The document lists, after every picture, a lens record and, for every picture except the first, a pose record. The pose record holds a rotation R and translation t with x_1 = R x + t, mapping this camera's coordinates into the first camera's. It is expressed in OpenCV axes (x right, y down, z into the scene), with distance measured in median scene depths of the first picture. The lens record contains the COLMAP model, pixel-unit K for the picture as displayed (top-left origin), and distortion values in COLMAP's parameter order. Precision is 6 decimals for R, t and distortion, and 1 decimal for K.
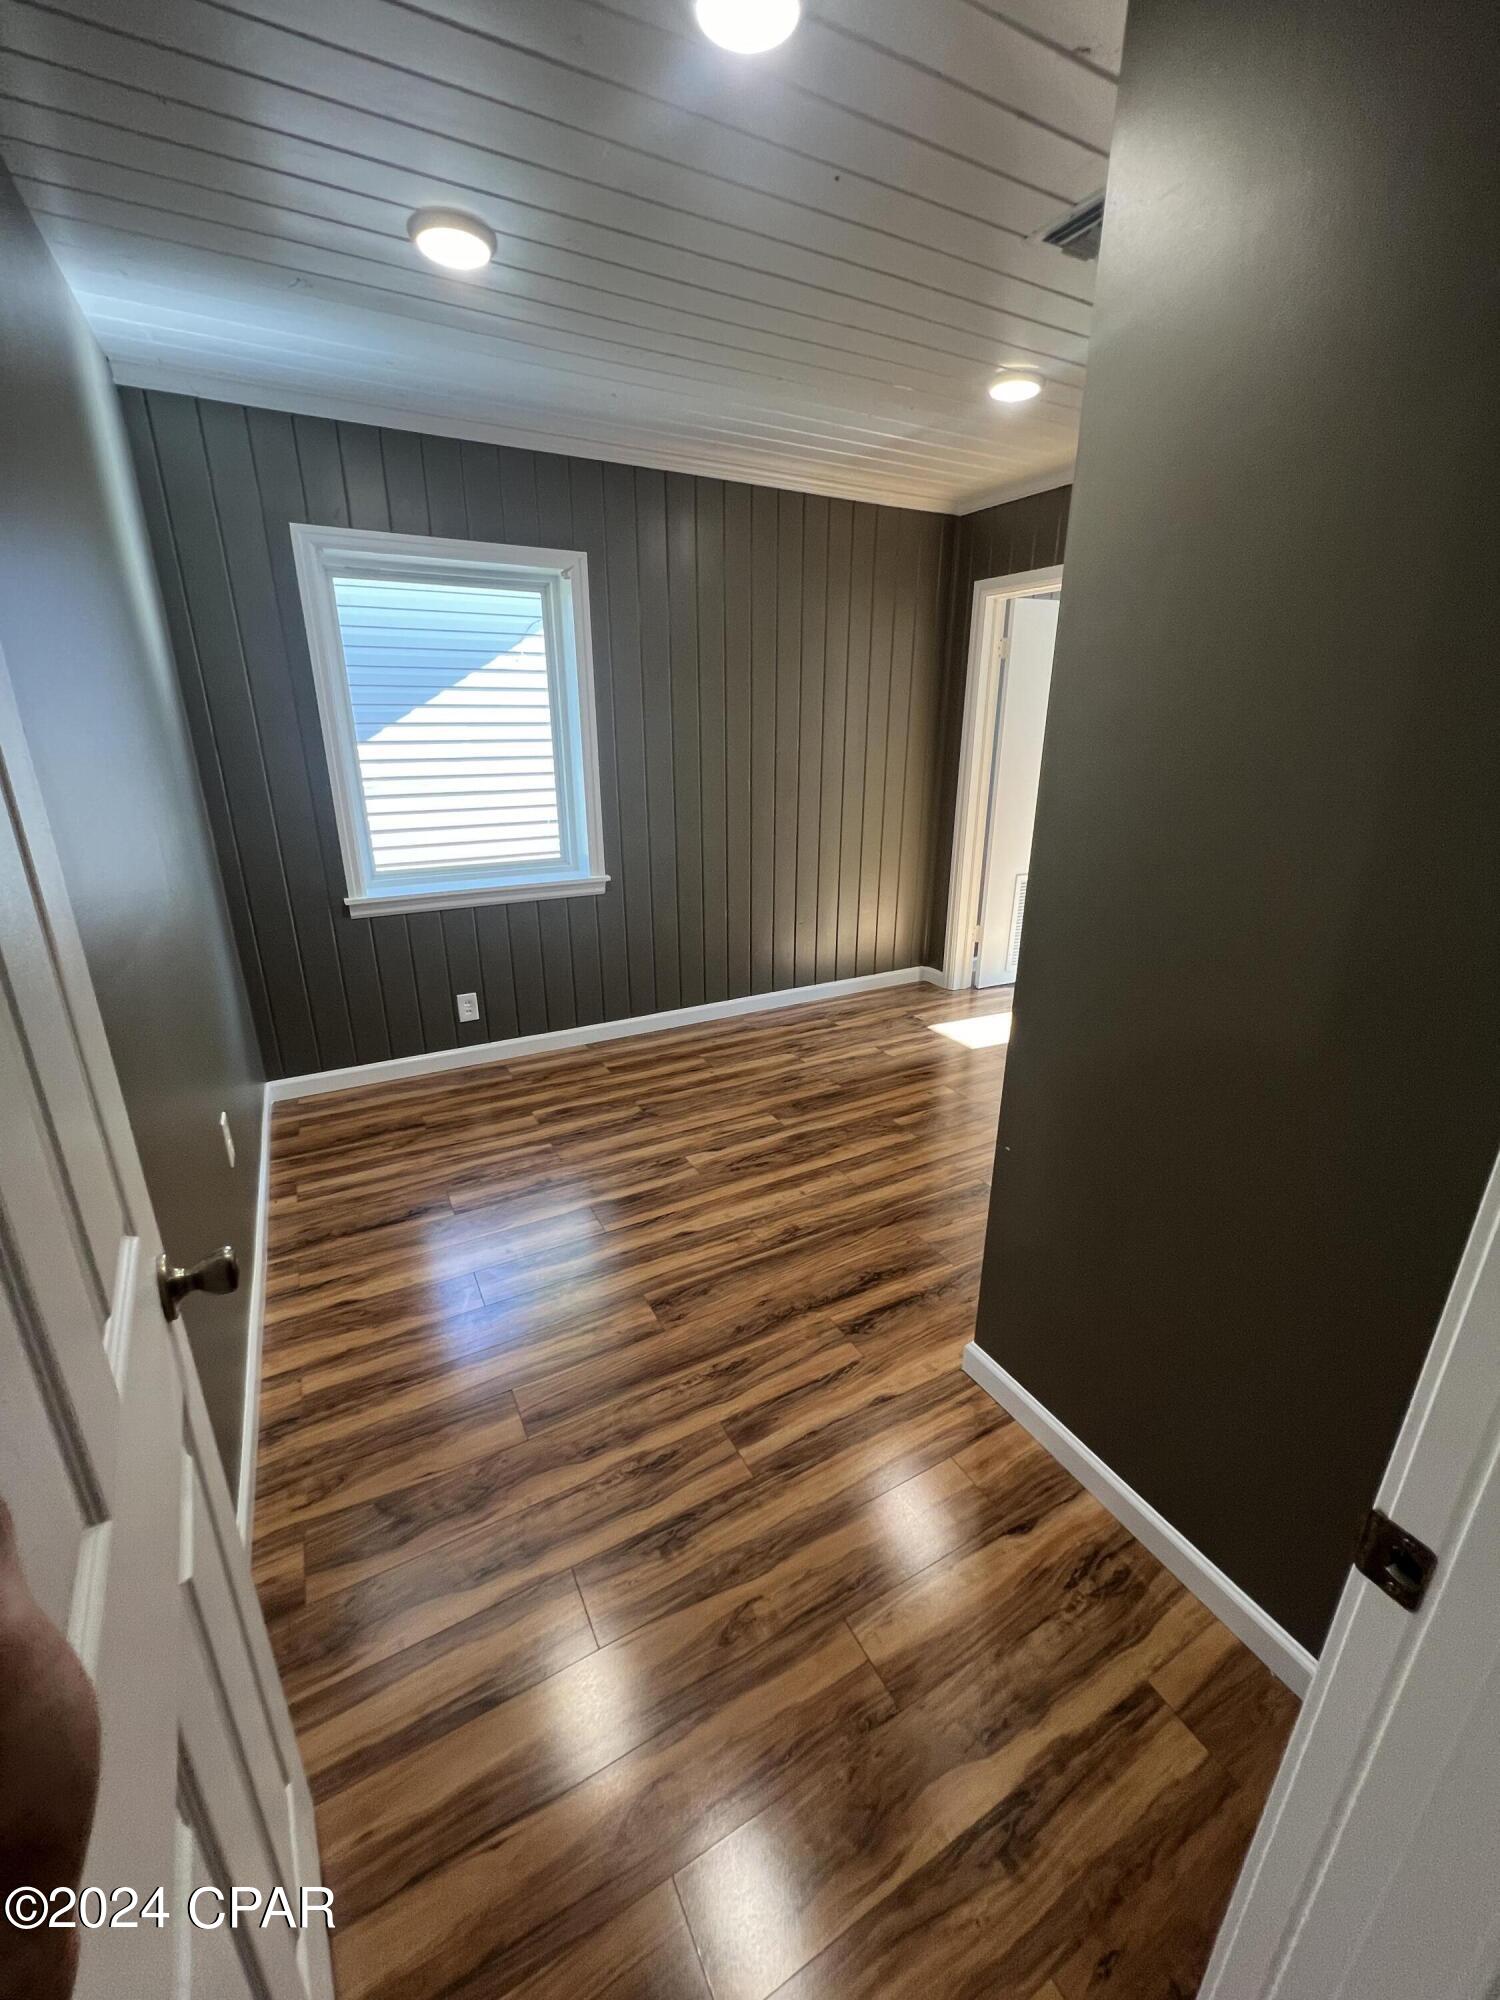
lens RADIAL K [[802.5, 0, 750.0], [0, 802.5, 1000.0], [0, 0, 1]] dist [-0.001331, -0.000068]
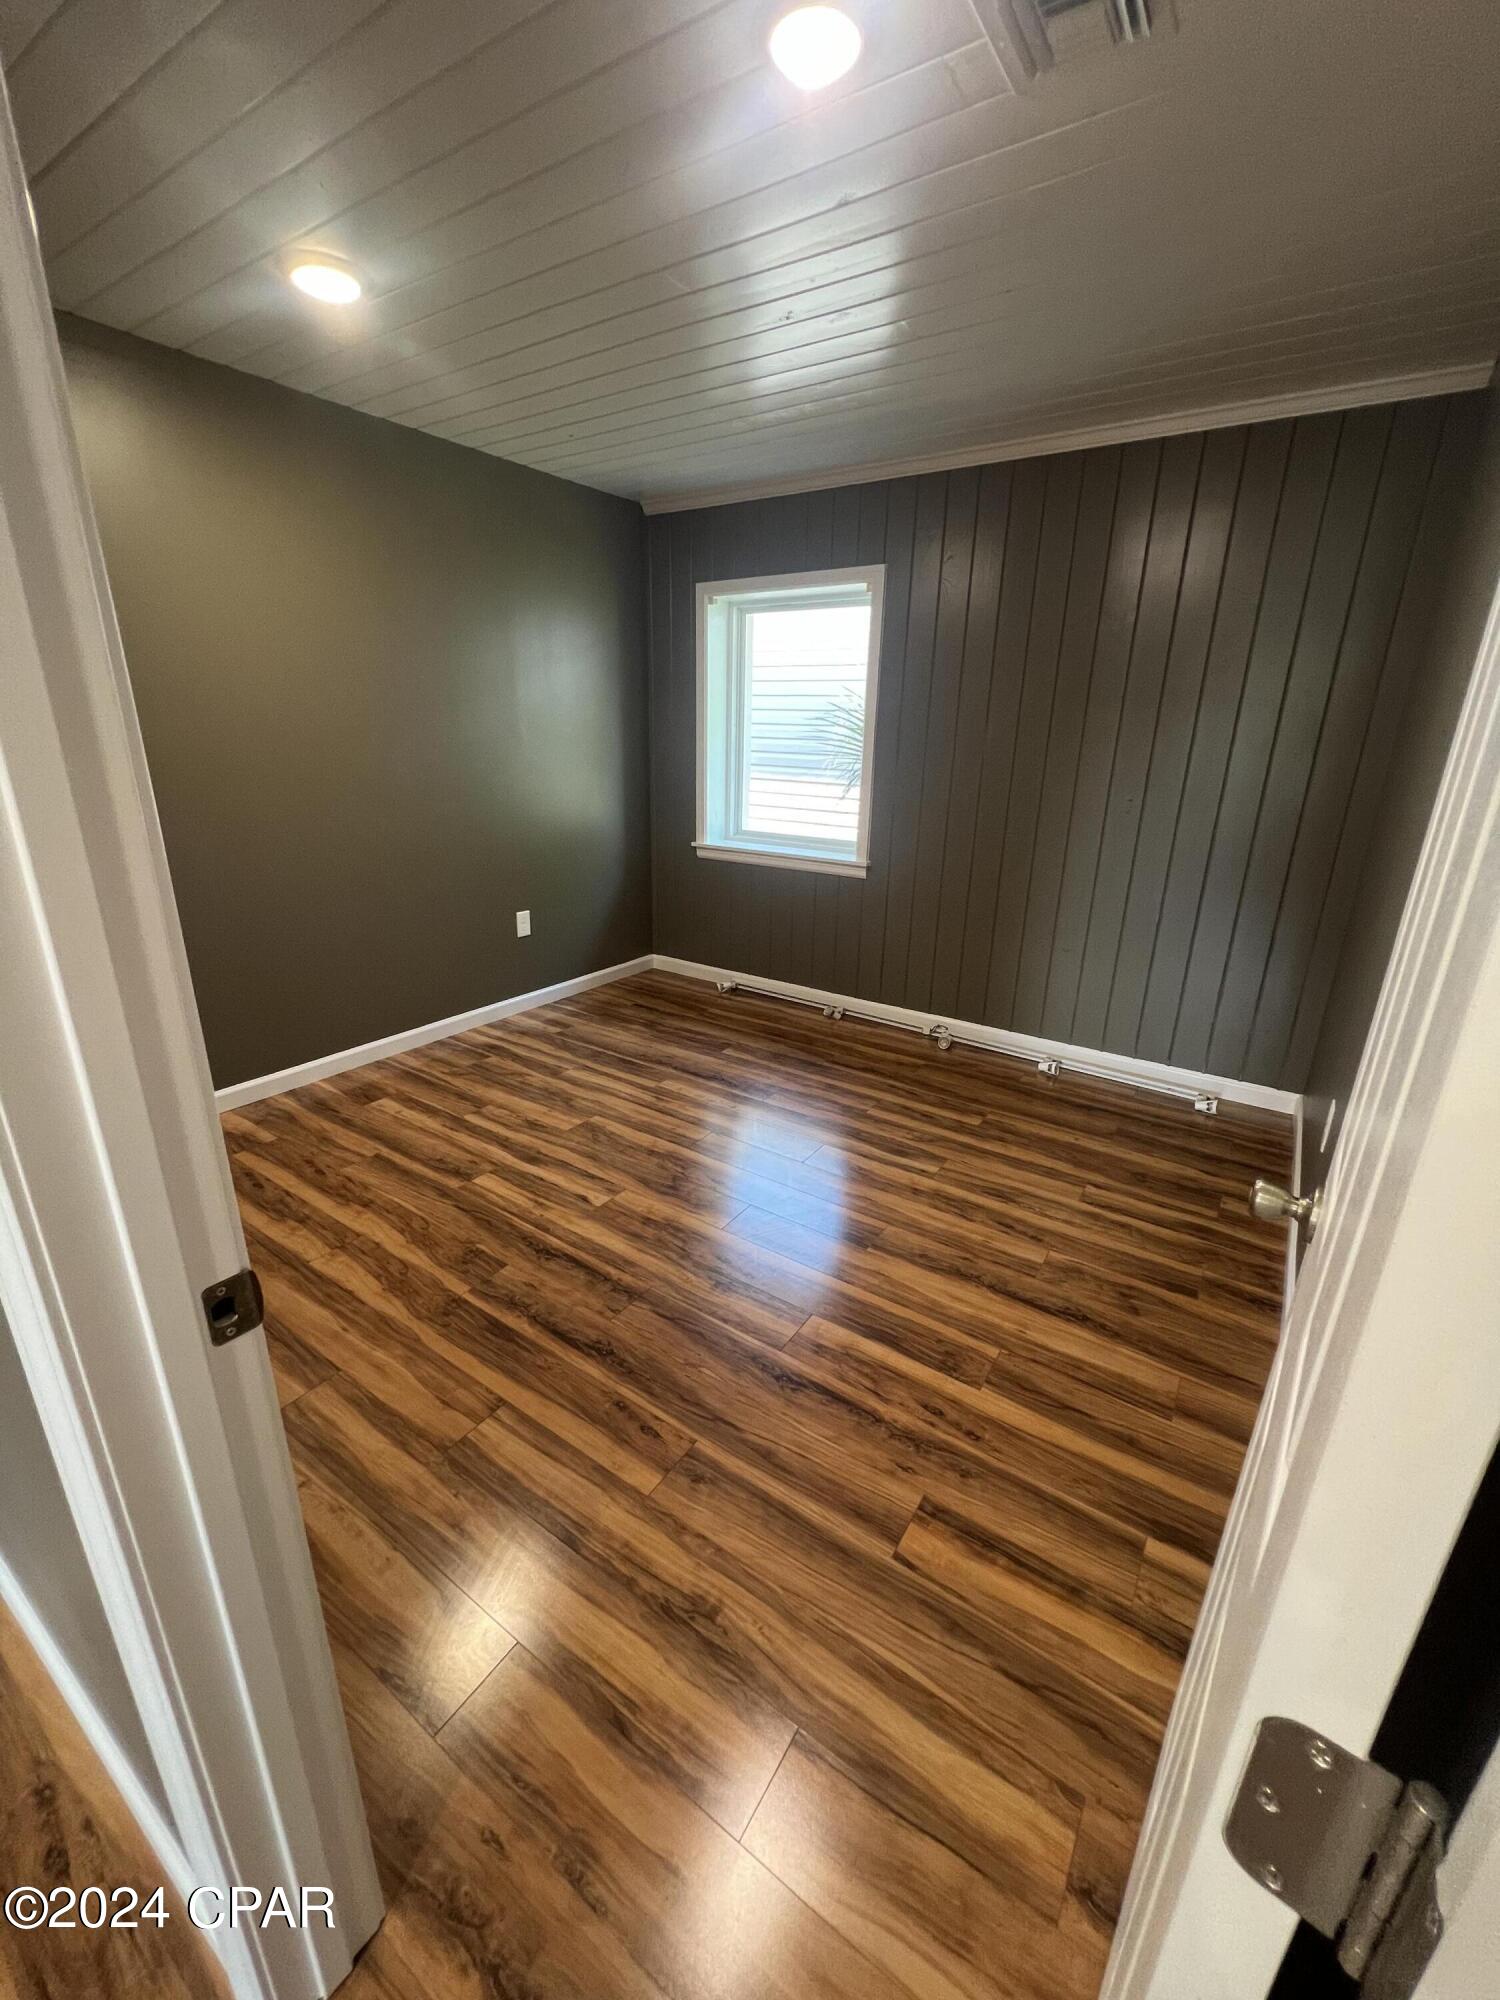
lens RADIAL K [[802.5, 0, 750.0], [0, 802.5, 1000.0], [0, 0, 1]] dist [-0.001331, -0.000068]
pose [[0.448128, 0.278596, -0.849450, 0.602361], [-0.308711, 0.939973, 0.145424, -0.101454], [0.838975, 0.197066, 0.507234, 0.499002]]
